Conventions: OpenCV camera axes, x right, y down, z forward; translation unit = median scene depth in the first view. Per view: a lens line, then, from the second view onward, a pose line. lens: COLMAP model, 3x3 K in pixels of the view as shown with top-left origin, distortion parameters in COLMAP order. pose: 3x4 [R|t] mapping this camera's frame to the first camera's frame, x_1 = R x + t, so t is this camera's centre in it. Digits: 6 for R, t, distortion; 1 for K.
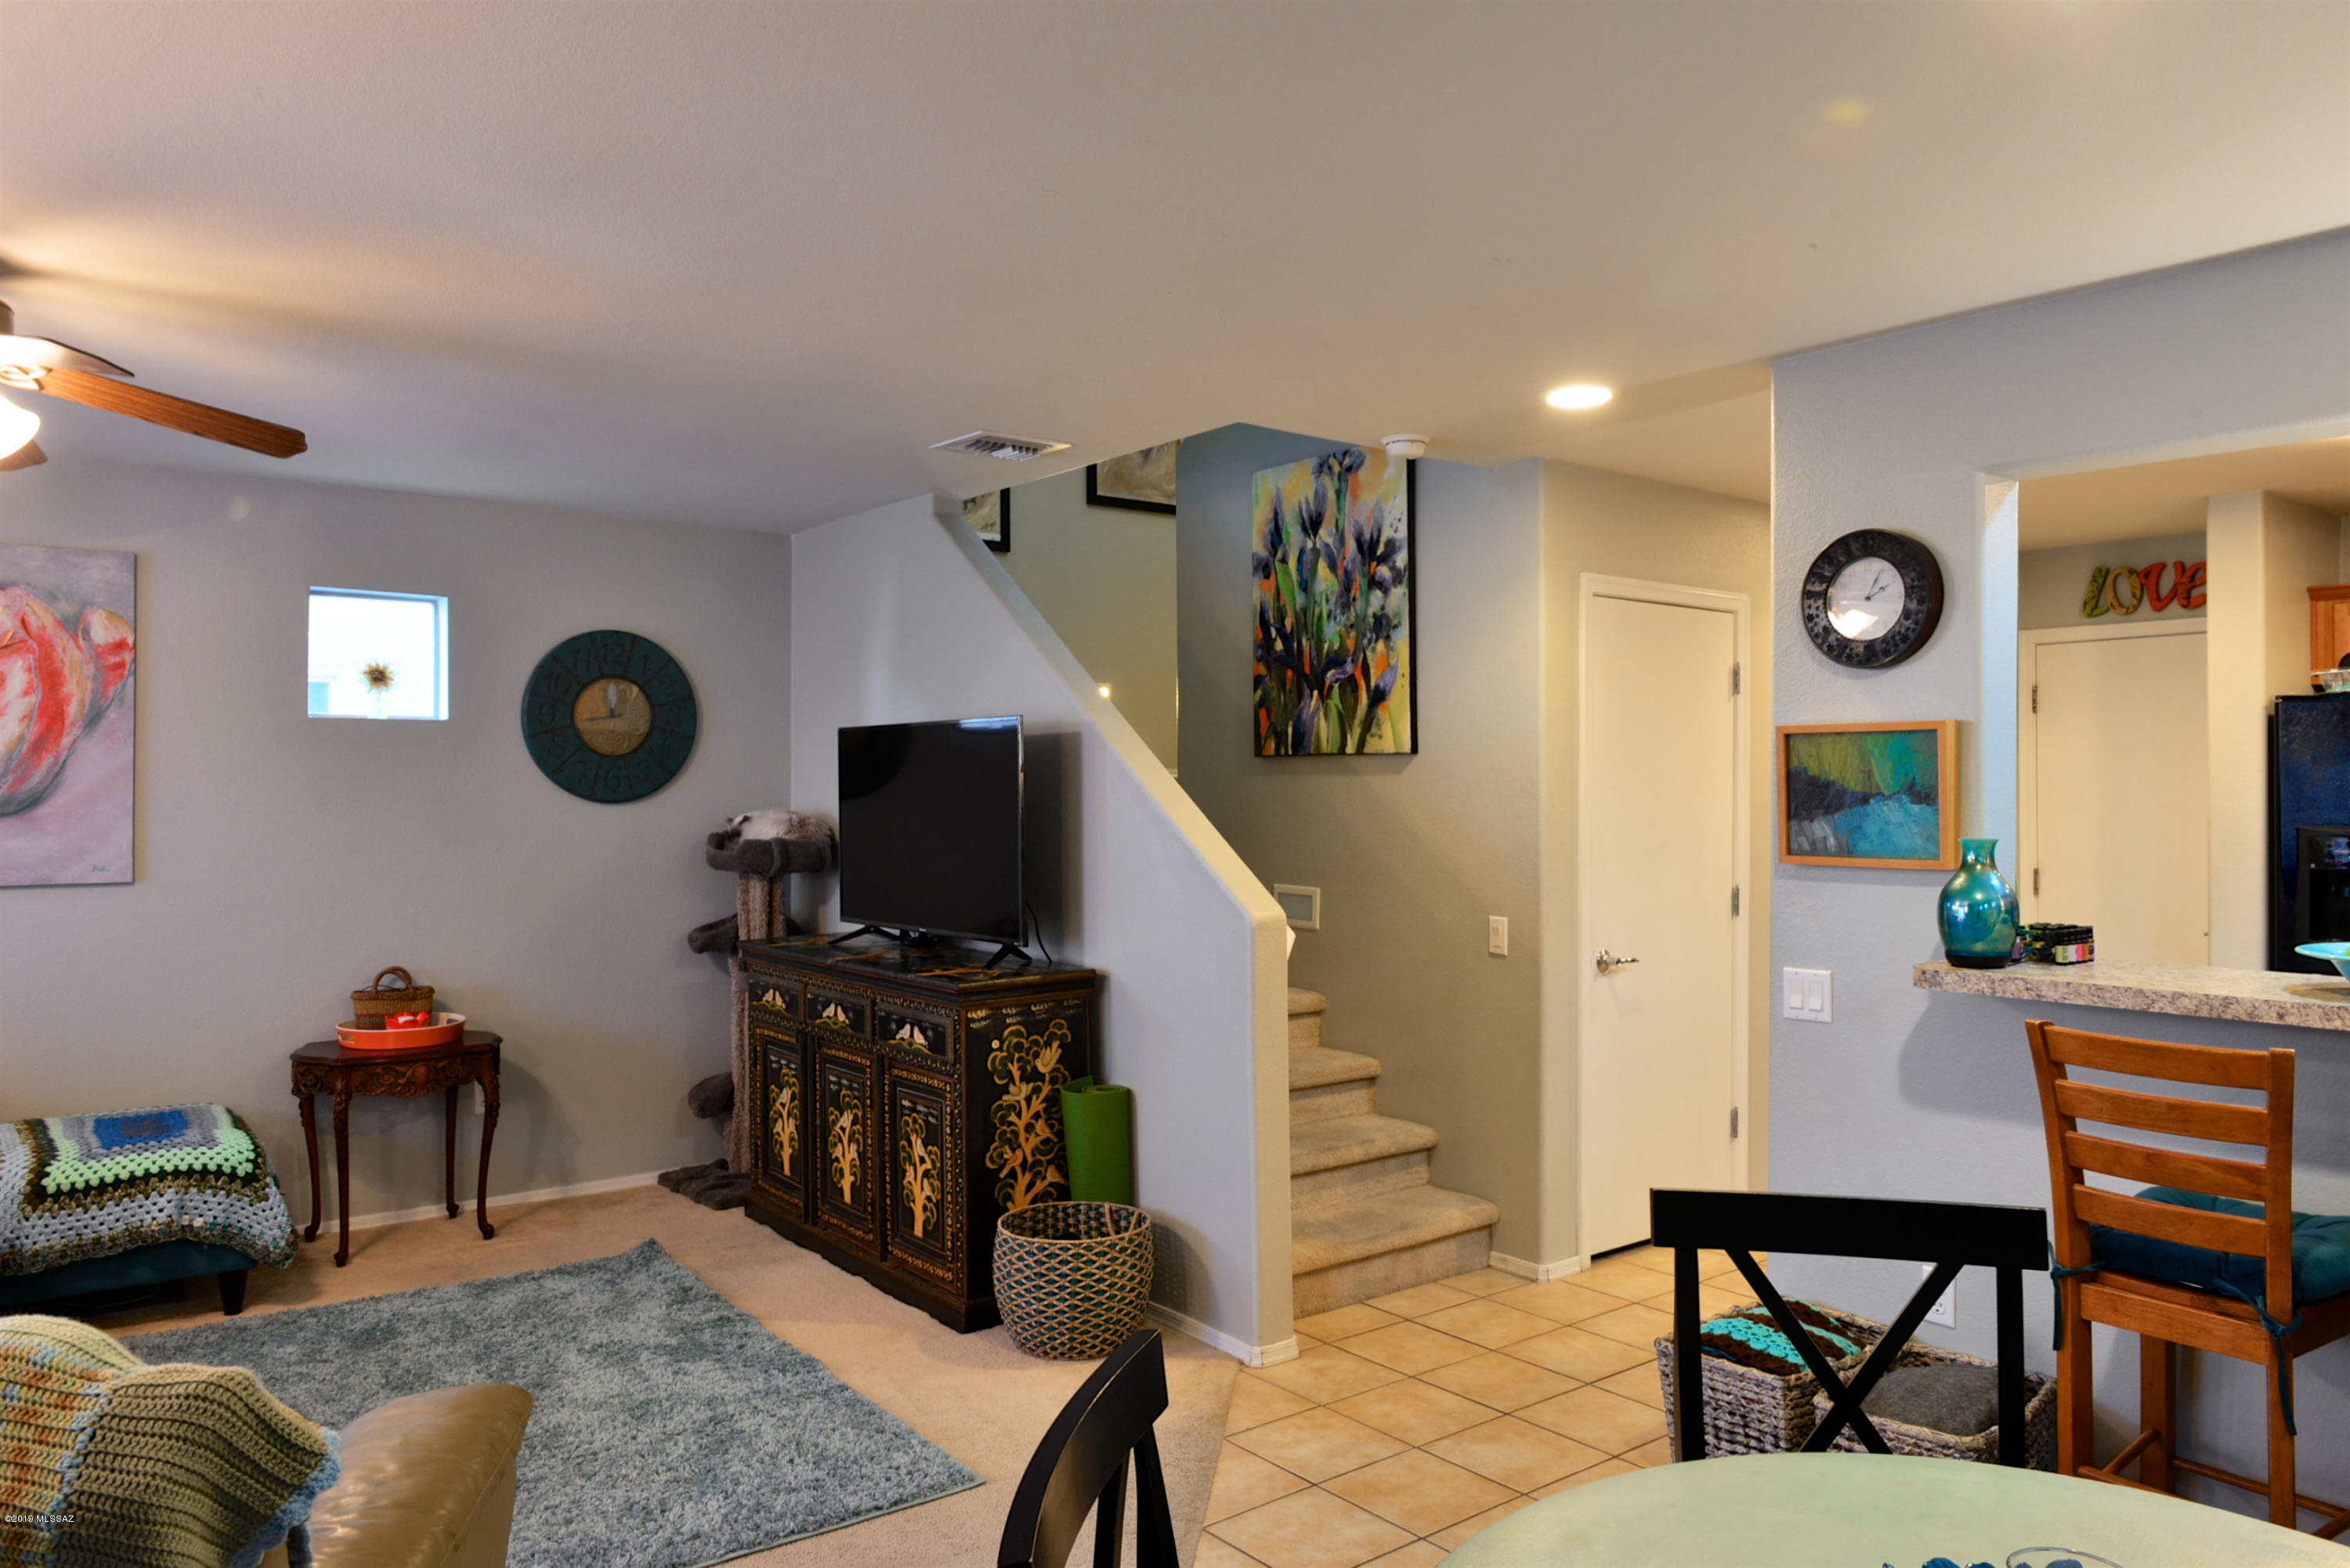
lens RADIAL K [[1586.1, 0, 1190.2], [0, 1586.1, 776.6], [0, 0, 1]] dist [-0.003596, -0.011822]
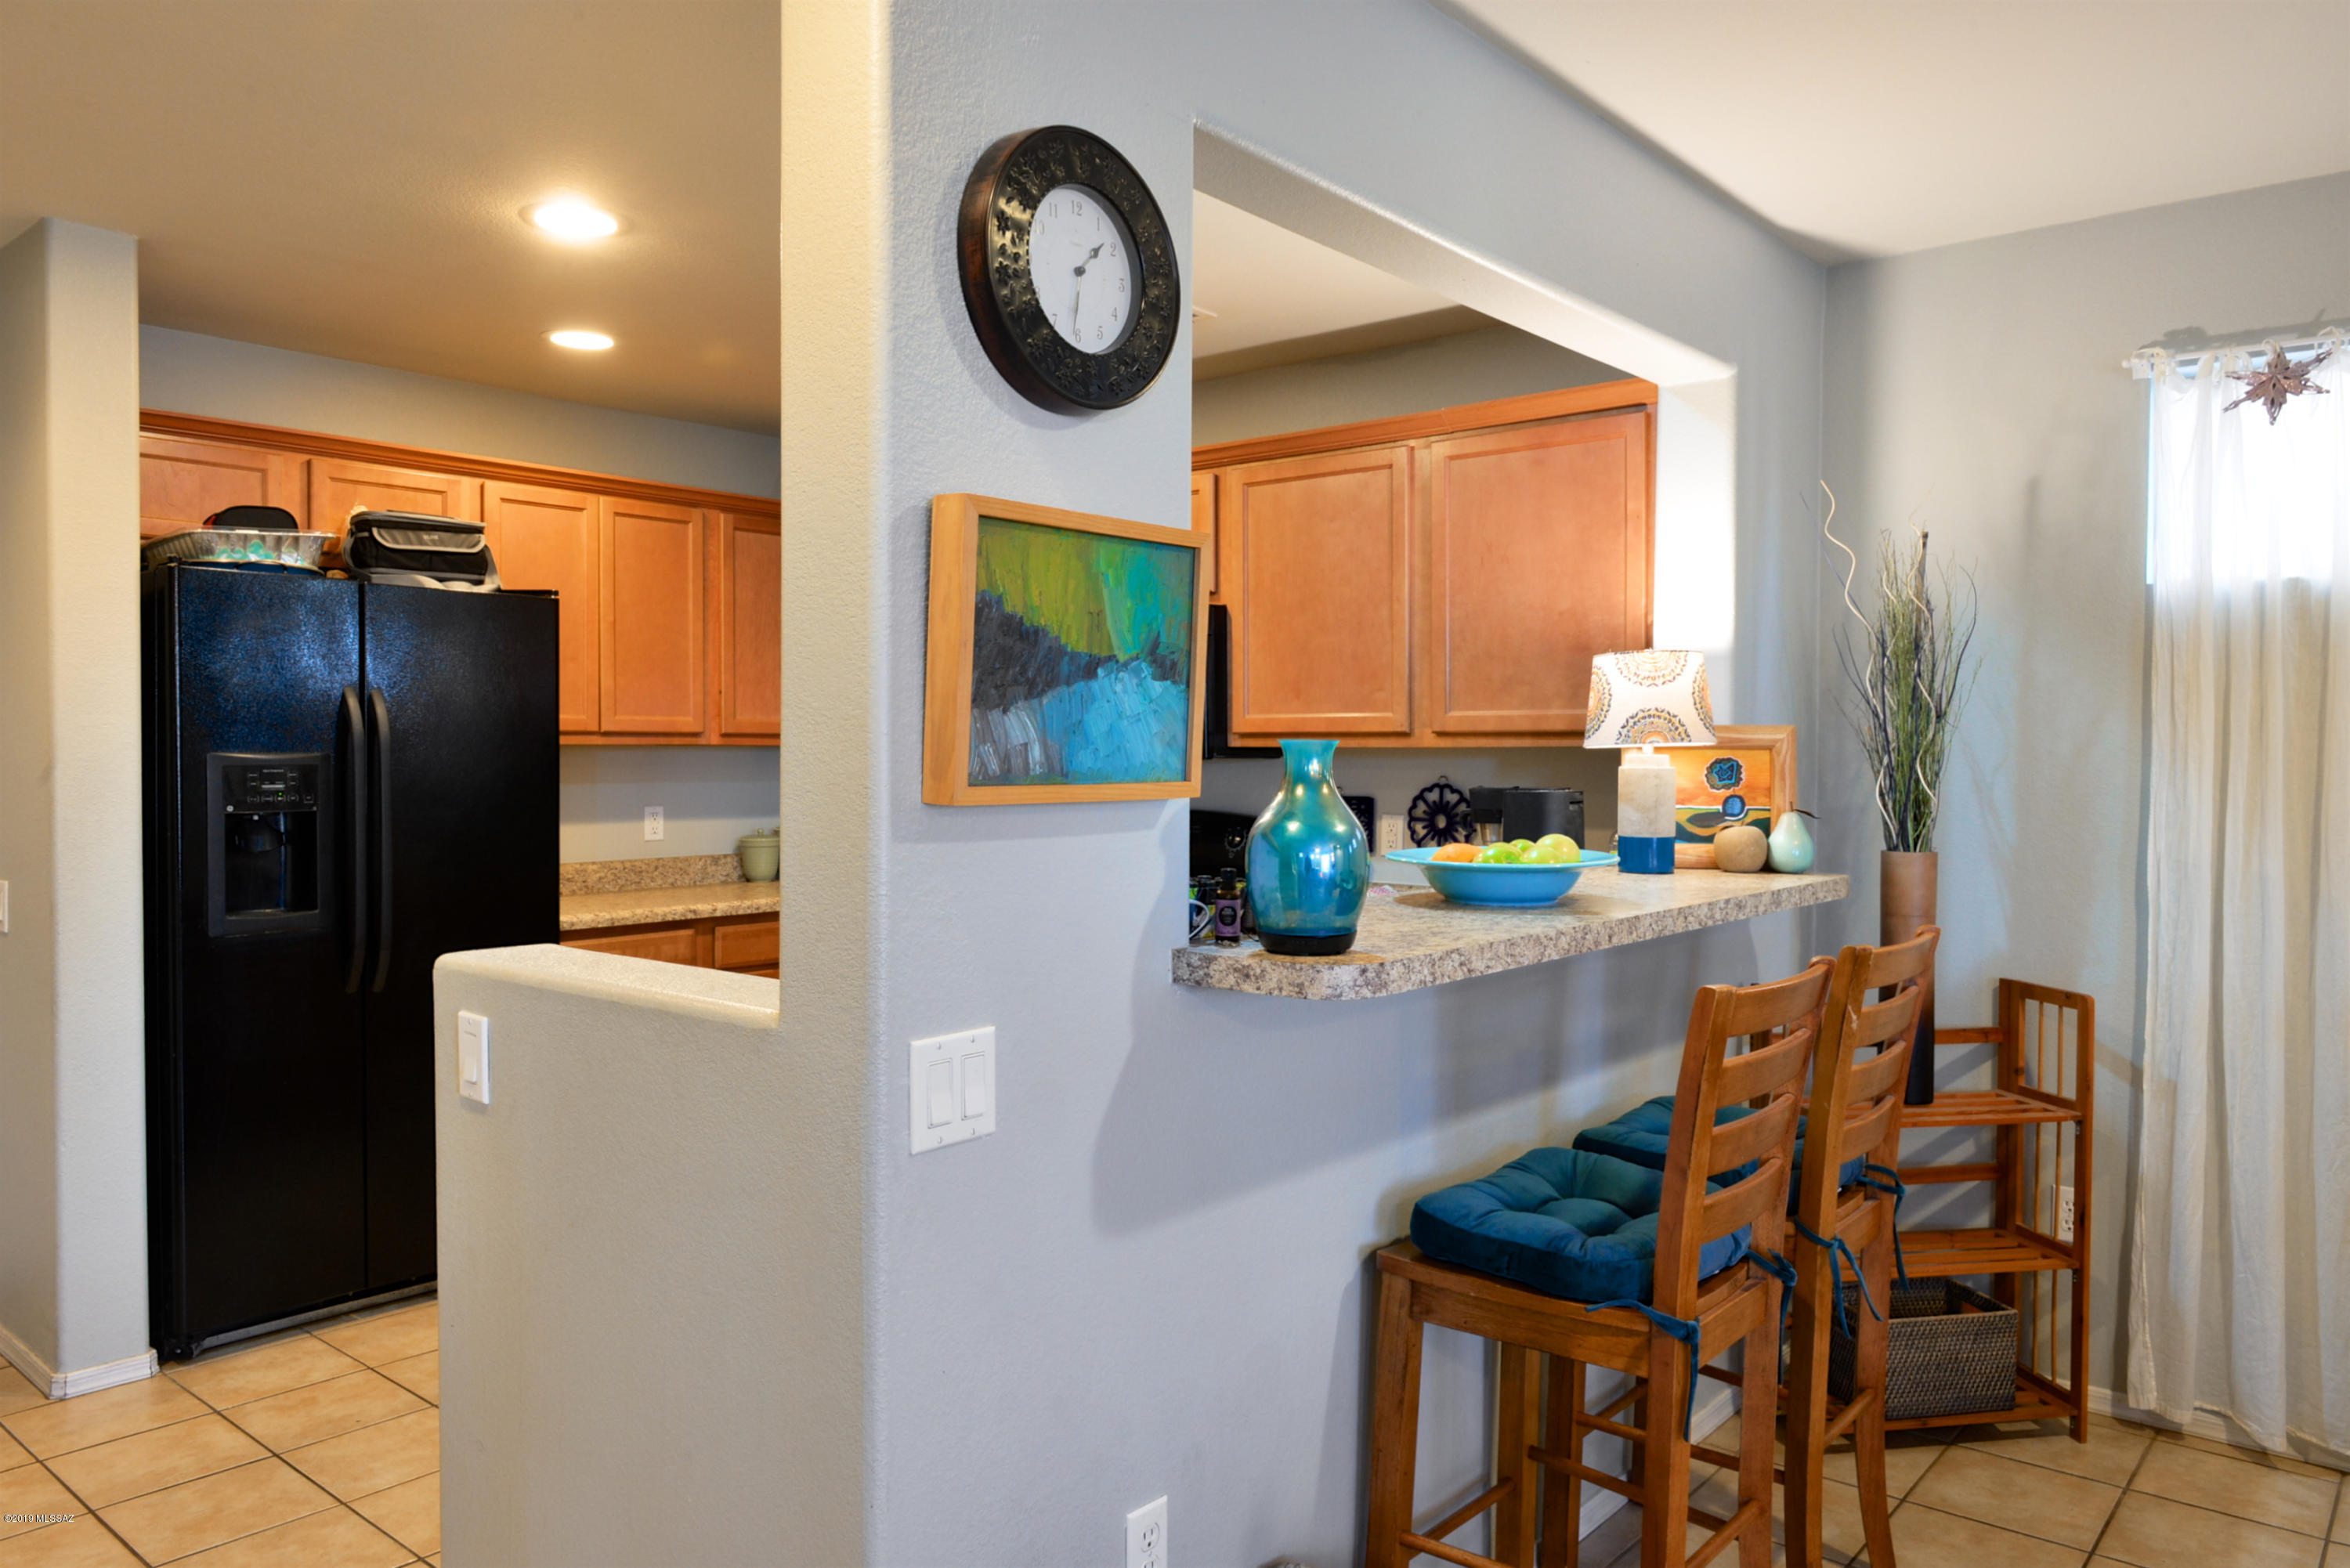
lens RADIAL K [[1586.1, 0, 1182.2], [0, 1586.1, 783.1], [0, 0, 1]] dist [-0.003596, -0.011822]
pose [[-0.197704, -0.021624, 0.980023, -0.053667], [-0.008602, 0.999756, 0.020324, 0.027717], [-0.980224, -0.004412, -0.197842, 0.733868]]
